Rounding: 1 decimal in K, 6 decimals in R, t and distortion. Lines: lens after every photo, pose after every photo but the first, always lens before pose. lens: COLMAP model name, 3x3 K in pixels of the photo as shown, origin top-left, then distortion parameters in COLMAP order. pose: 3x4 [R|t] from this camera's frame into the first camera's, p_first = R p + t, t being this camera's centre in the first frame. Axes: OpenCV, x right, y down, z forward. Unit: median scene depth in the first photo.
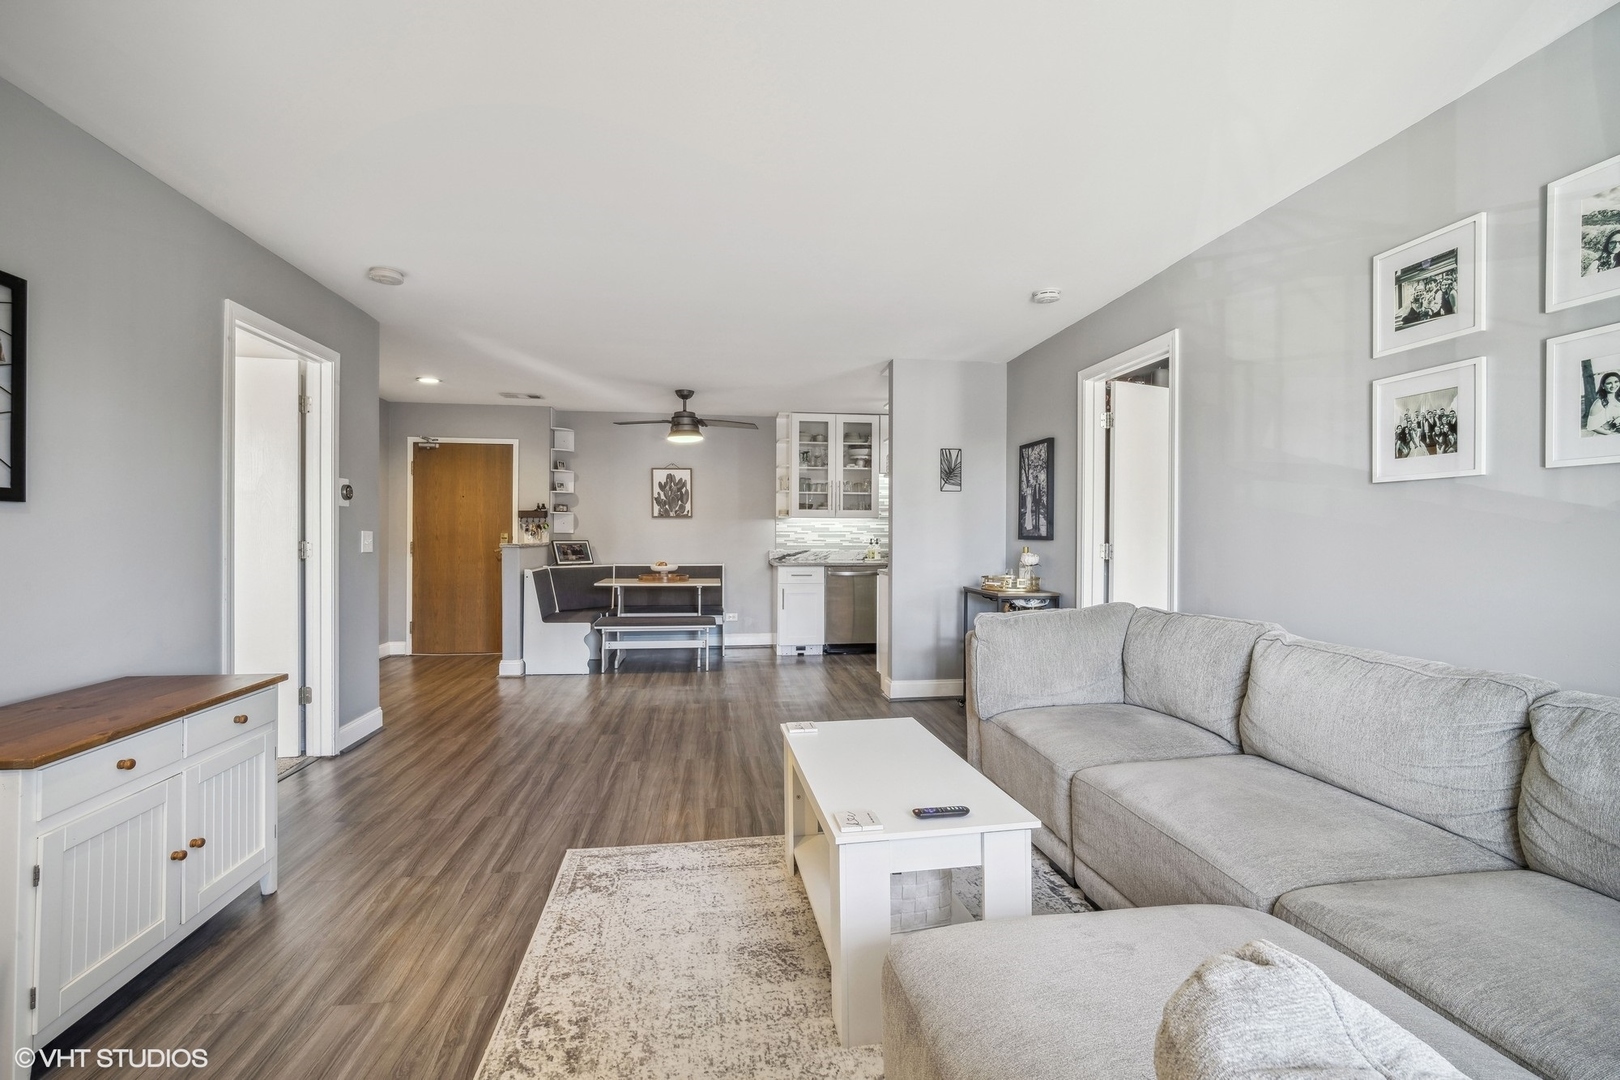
lens RADIAL K [[717.1, 0, 814.0], [0, 717.1, 535.8], [0, 0, 1]] dist [-0.013747, 0.004272]
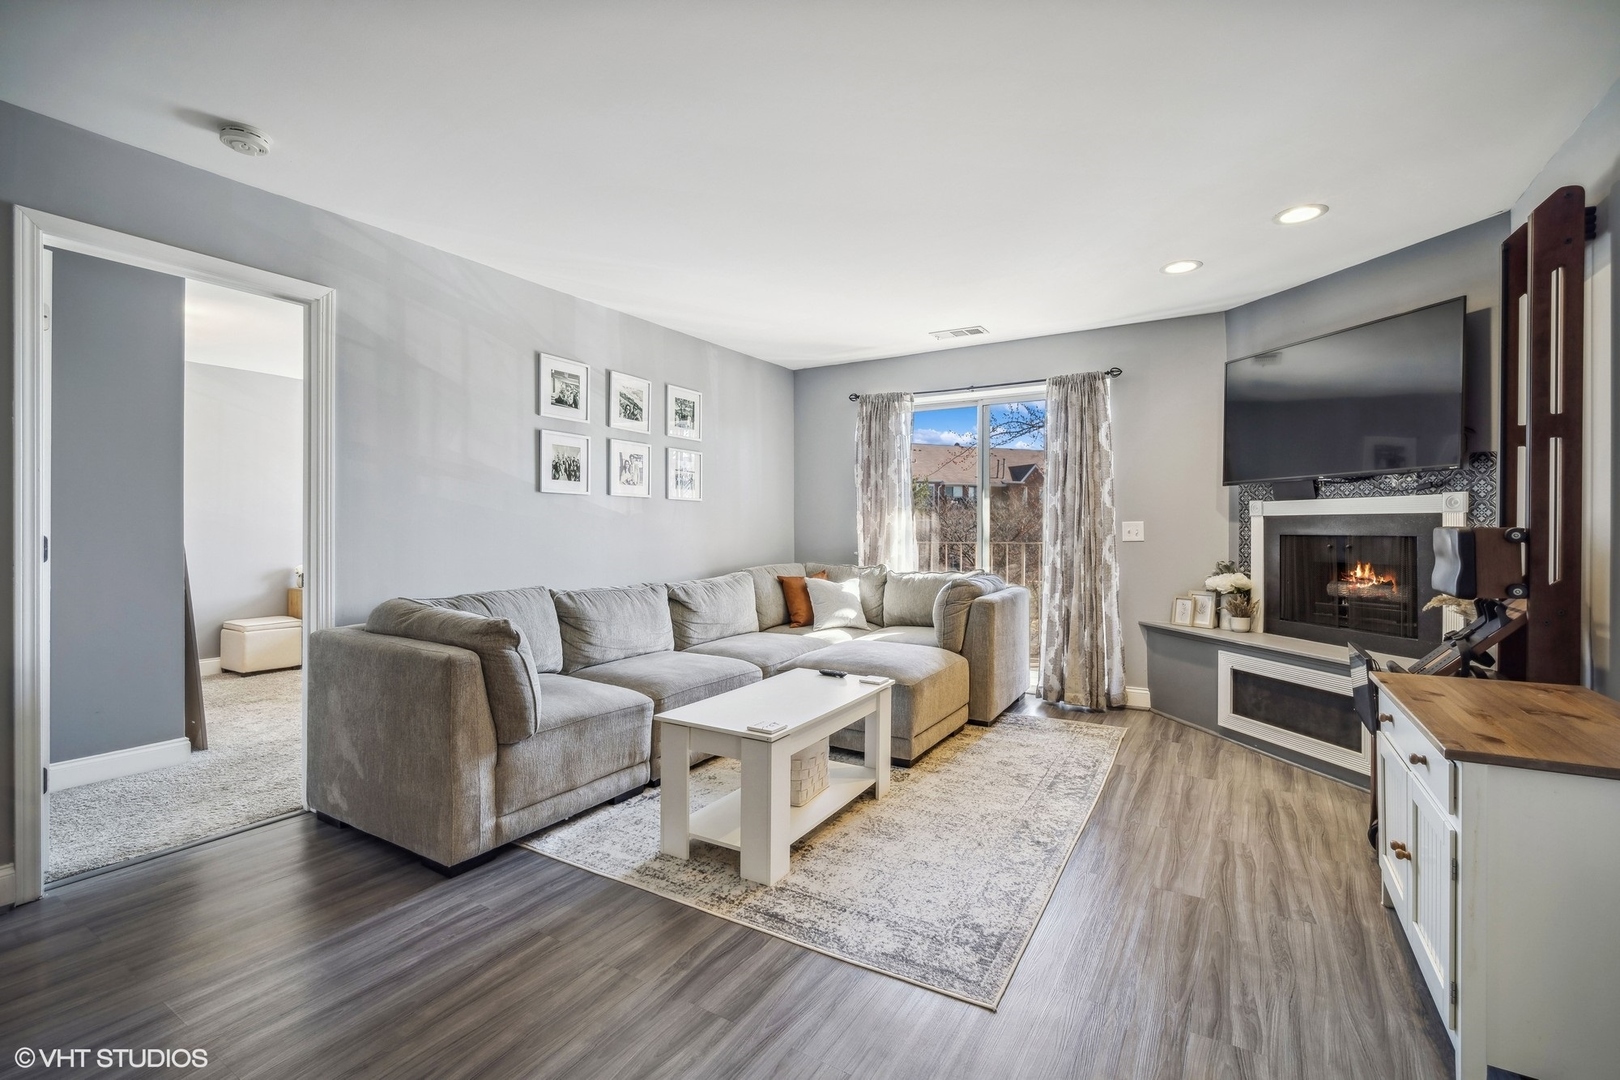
lens RADIAL K [[717.1, 0, 810.2], [0, 717.1, 531.2], [0, 0, 1]] dist [-0.013747, 0.004272]
pose [[-0.769164, -0.004361, 0.639037, -0.246950], [-0.003151, 0.999990, 0.003031, 0.002581], [-0.639044, 0.000318, -0.769170, 0.631457]]
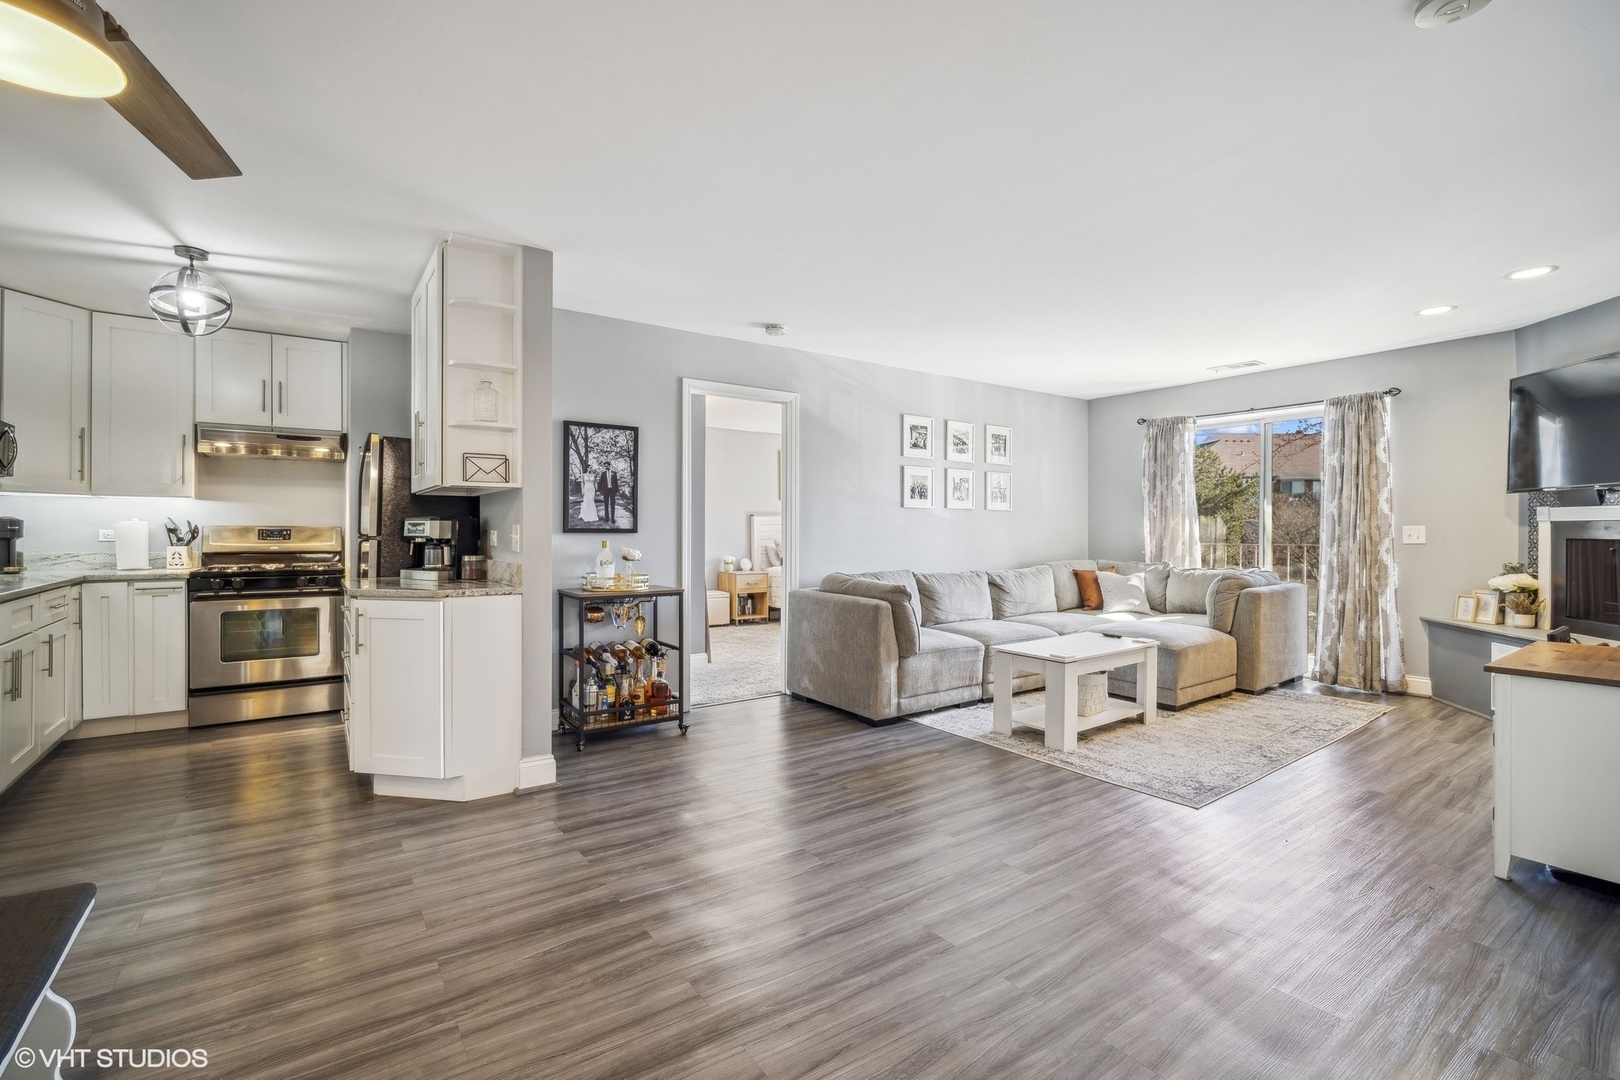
lens RADIAL K [[717.1, 0, 808.3], [0, 717.1, 533.6], [0, 0, 1]] dist [-0.013747, 0.004272]
pose [[-0.454230, -0.007713, 0.890851, -0.421264], [-0.003334, 0.999970, 0.006958, -0.000479], [-0.890878, 0.000190, -0.454243, 0.813775]]
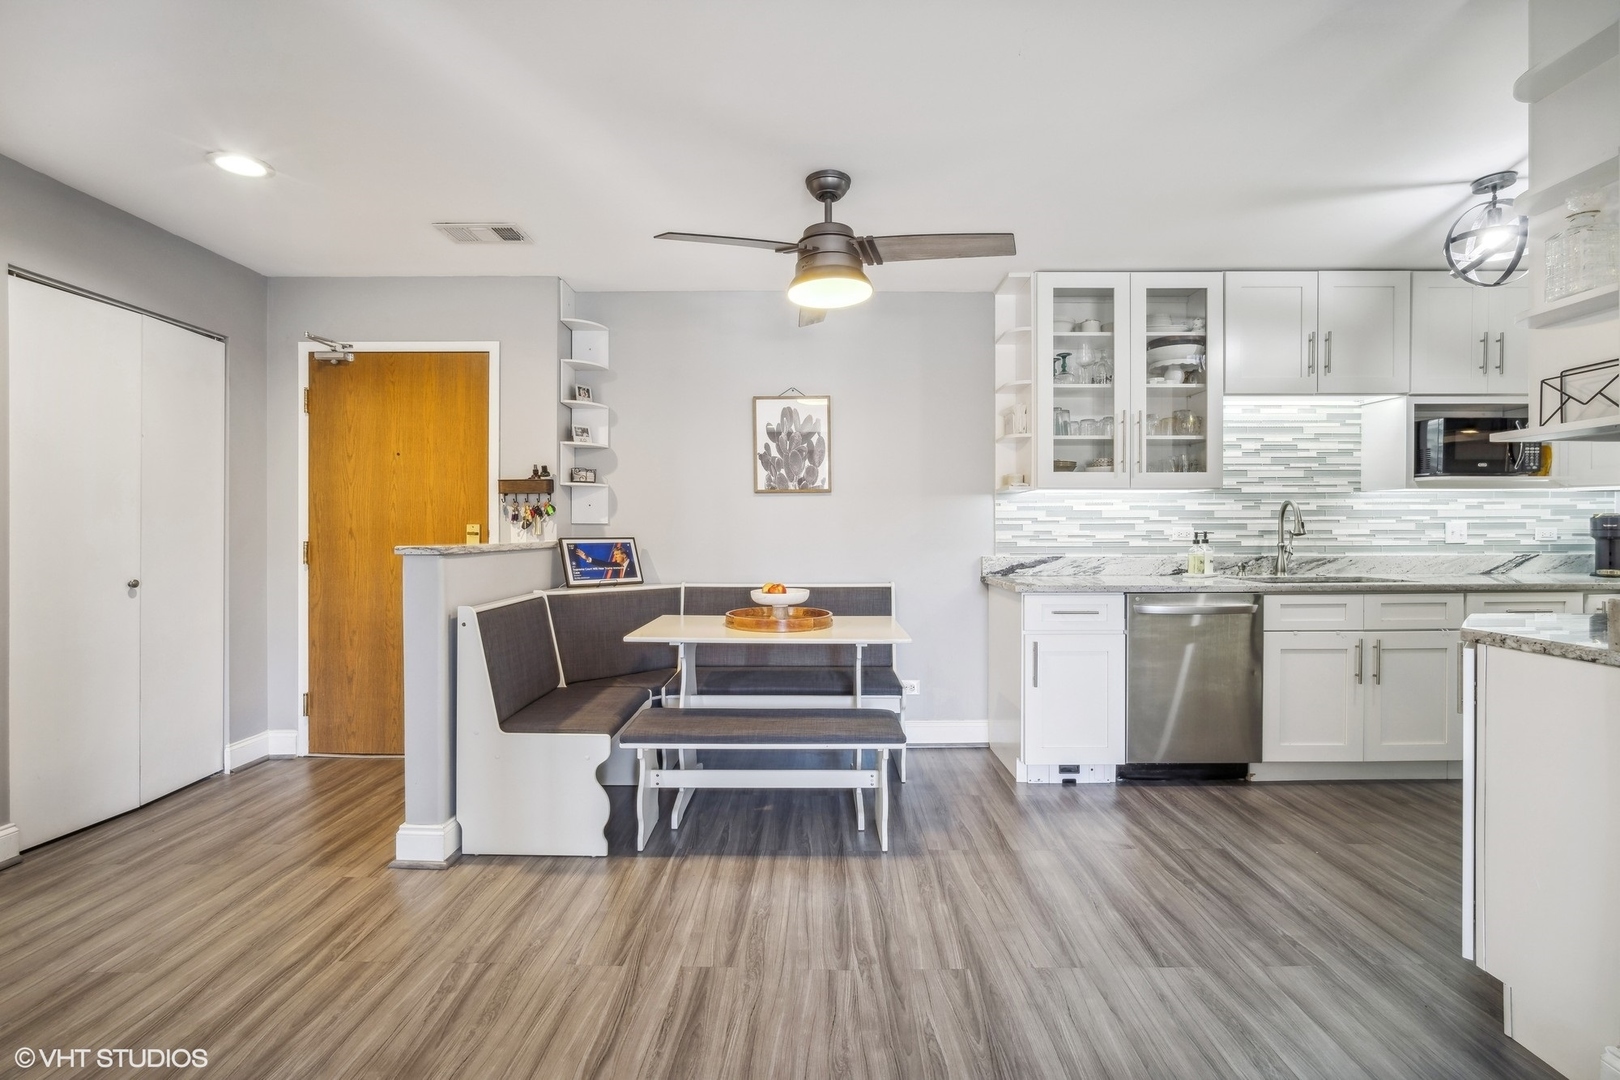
lens RADIAL K [[717.1, 0, 811.7], [0, 717.1, 534.1], [0, 0, 1]] dist [-0.013747, 0.004272]
pose [[0.989355, -0.003369, -0.145483, -0.118934], [0.003753, 0.999990, 0.002368, 0.003452], [0.145474, -0.002889, 0.989358, 0.534566]]
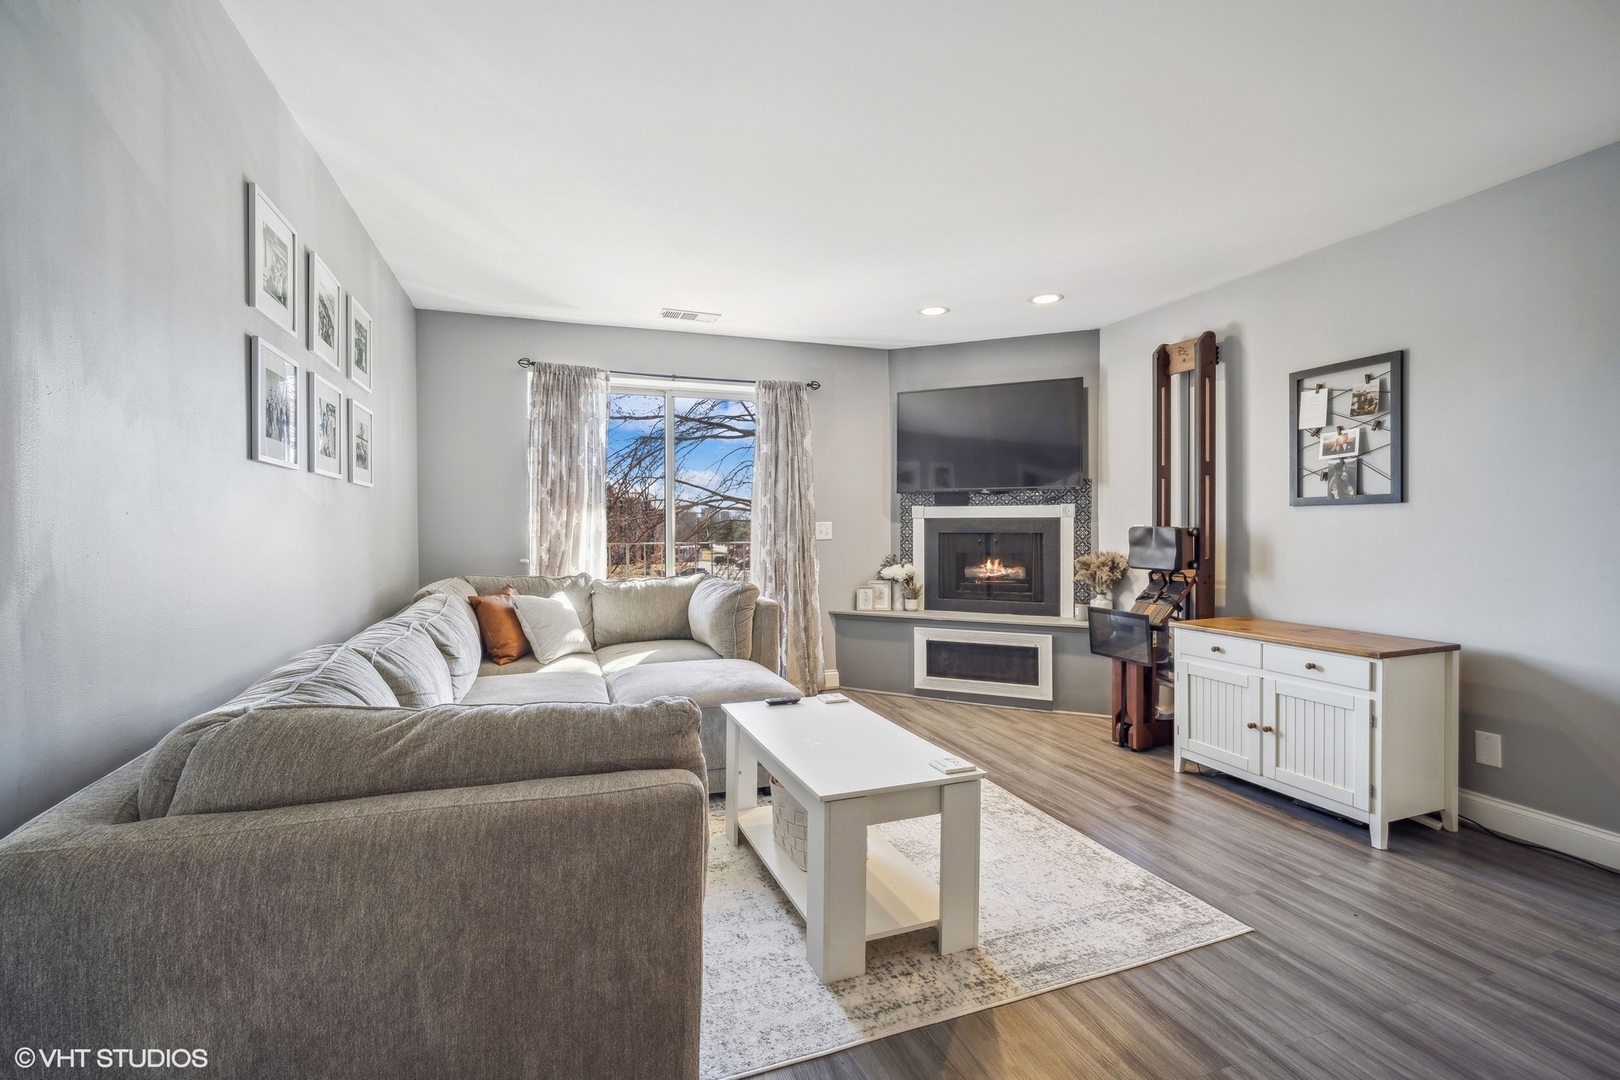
lens RADIAL K [[717.1, 0, 811.9], [0, 717.1, 534.8], [0, 0, 1]] dist [-0.013747, 0.004272]
pose [[-0.979814, 0.003148, -0.199887, 0.109559], [0.001370, 0.999958, 0.009033, 0.001216], [0.199907, 0.008576, -0.979777, 0.653630]]
